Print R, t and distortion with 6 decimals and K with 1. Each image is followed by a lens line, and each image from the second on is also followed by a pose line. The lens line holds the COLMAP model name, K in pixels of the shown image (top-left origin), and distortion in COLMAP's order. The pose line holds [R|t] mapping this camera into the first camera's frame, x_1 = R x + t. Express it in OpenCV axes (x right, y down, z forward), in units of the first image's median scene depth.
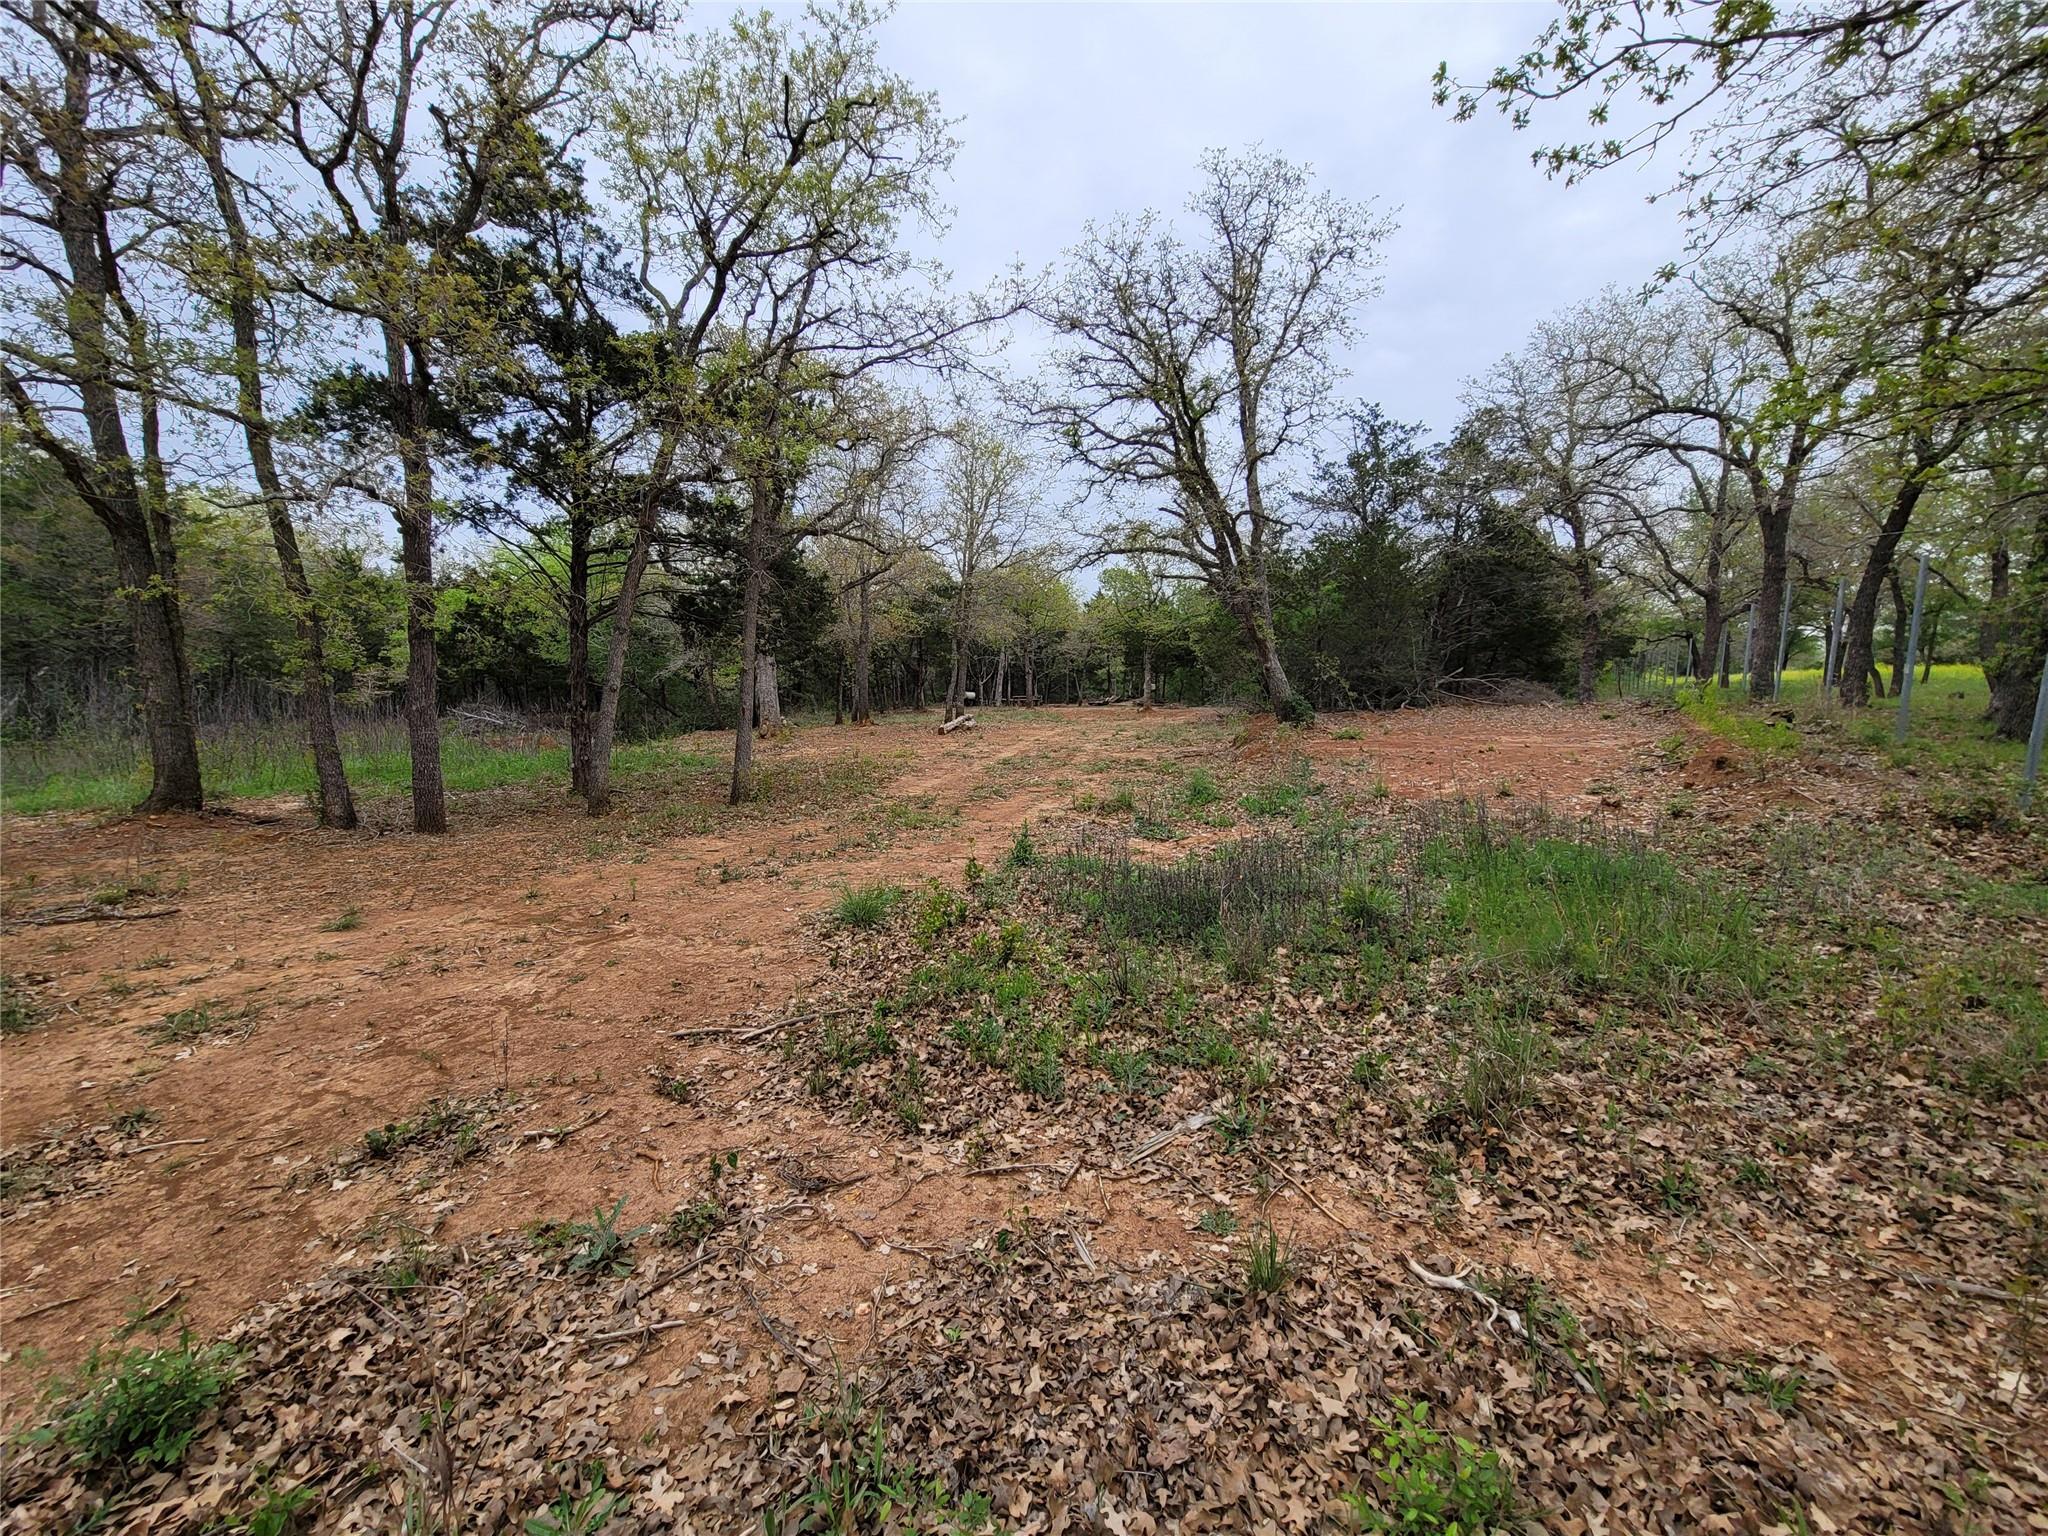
lens RADIAL K [[840.4, 0, 1018.4], [0, 840.4, 765.0], [0, 0, 1]] dist [-0.006592, 0.001580]
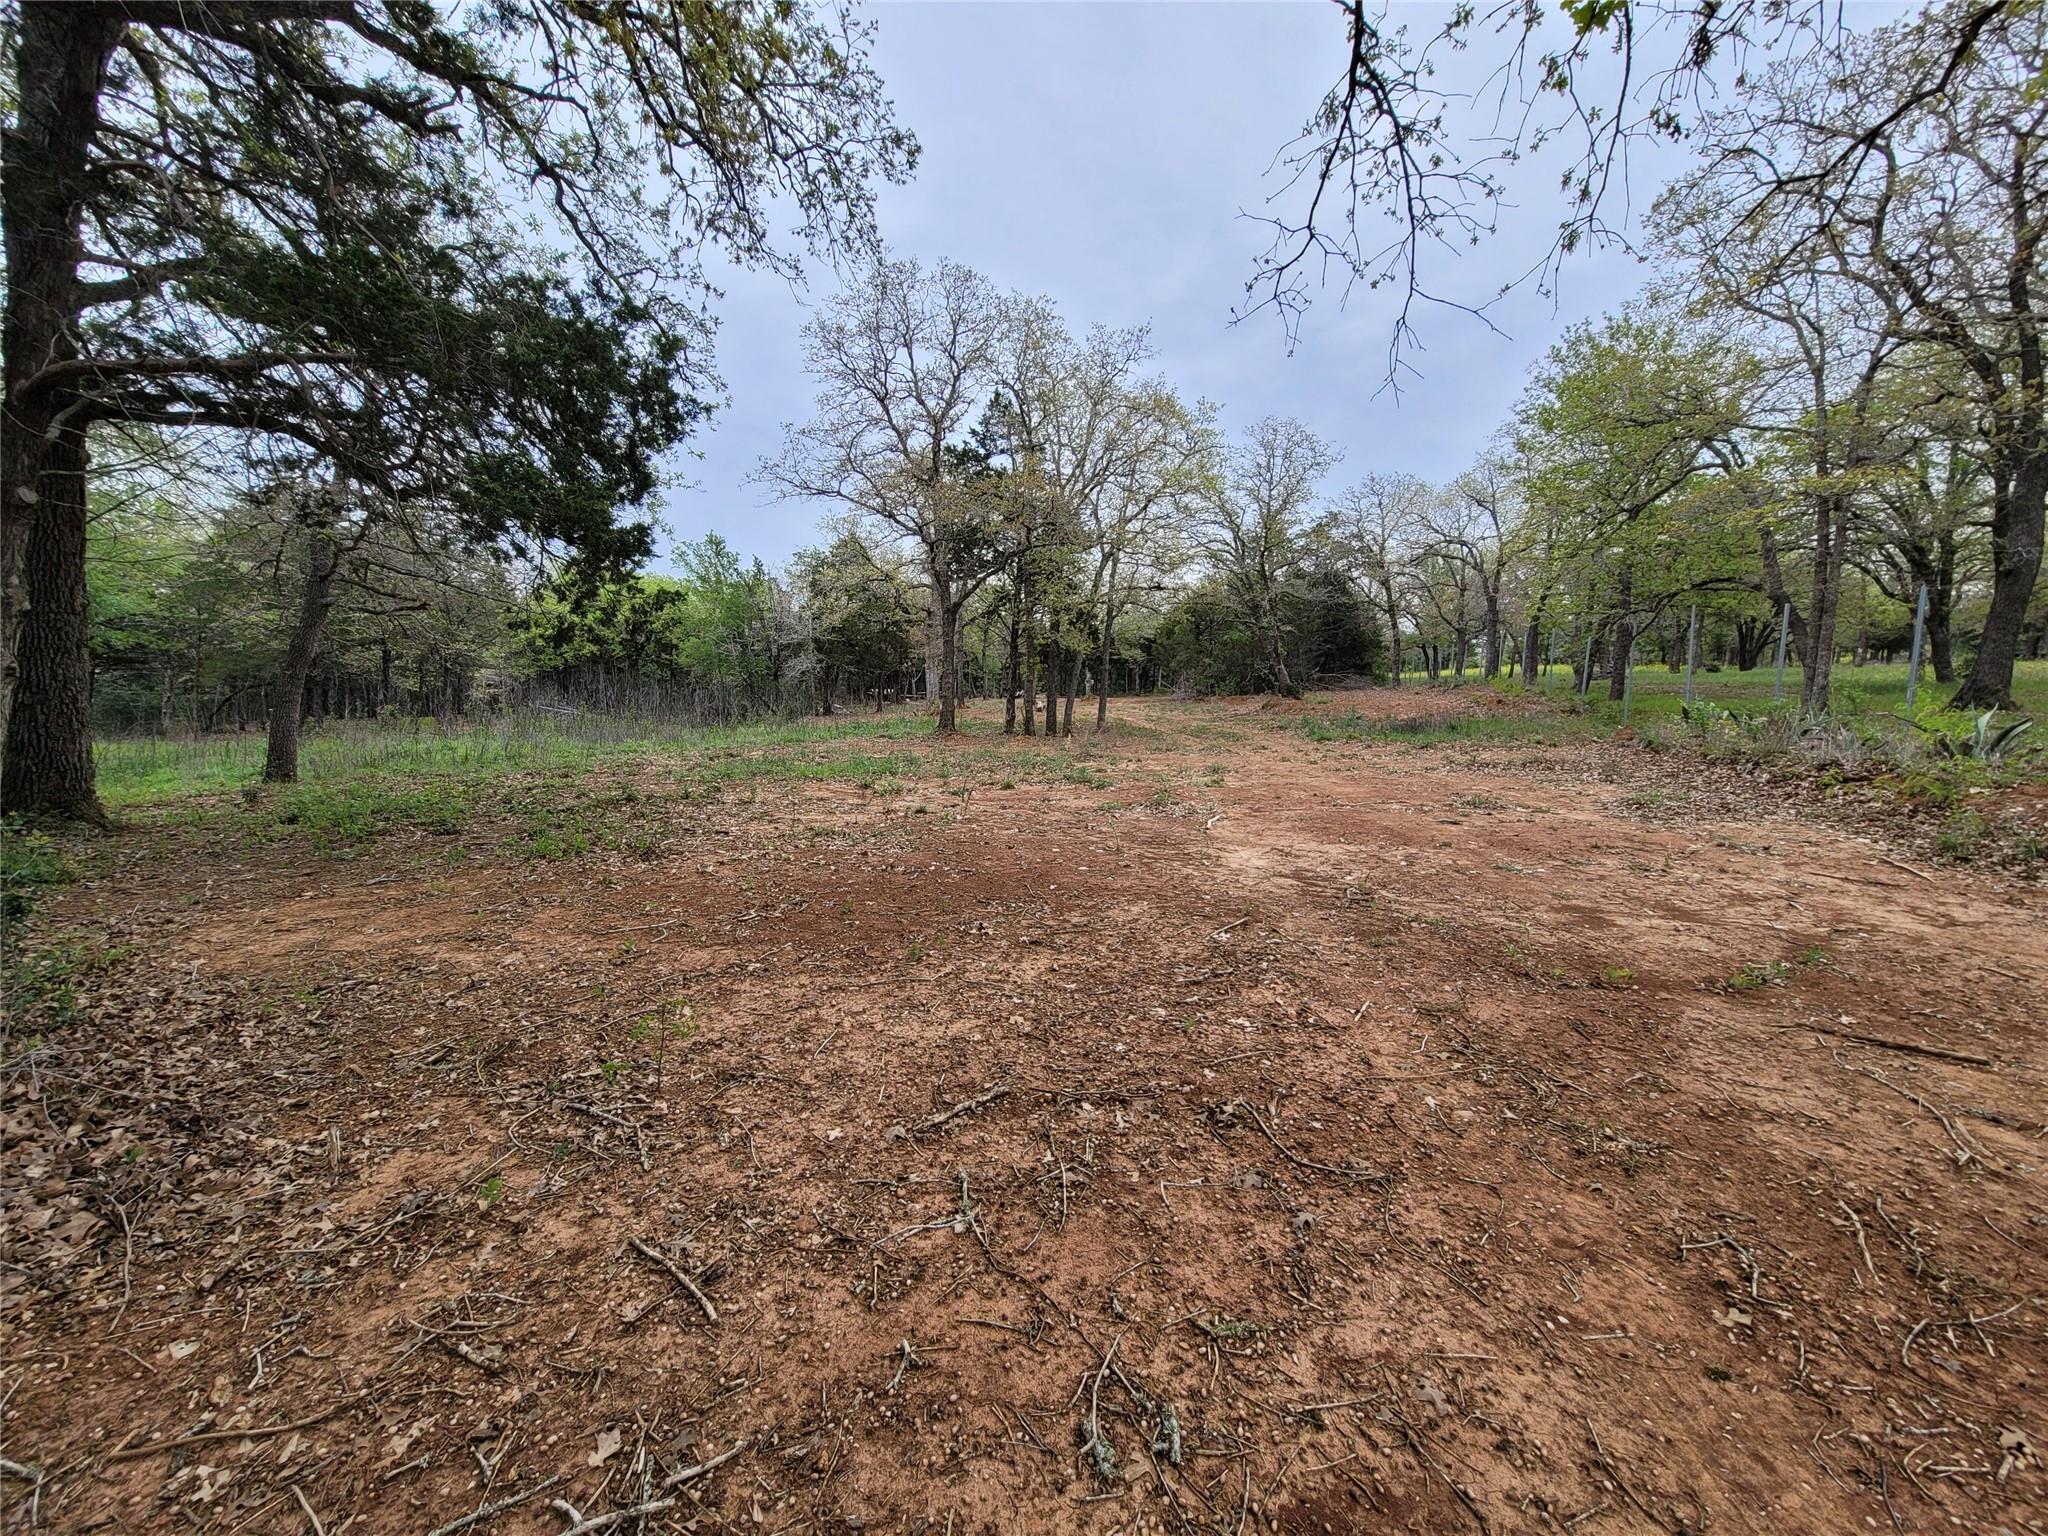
lens RADIAL K [[840.4, 0, 1021.6], [0, 840.4, 764.7], [0, 0, 1]] dist [-0.006592, 0.001580]
pose [[0.962583, -0.031475, 0.269153, -1.051758], [0.030490, 0.999504, 0.007840, 0.094752], [-0.269266, 0.000660, 0.963066, -0.923424]]
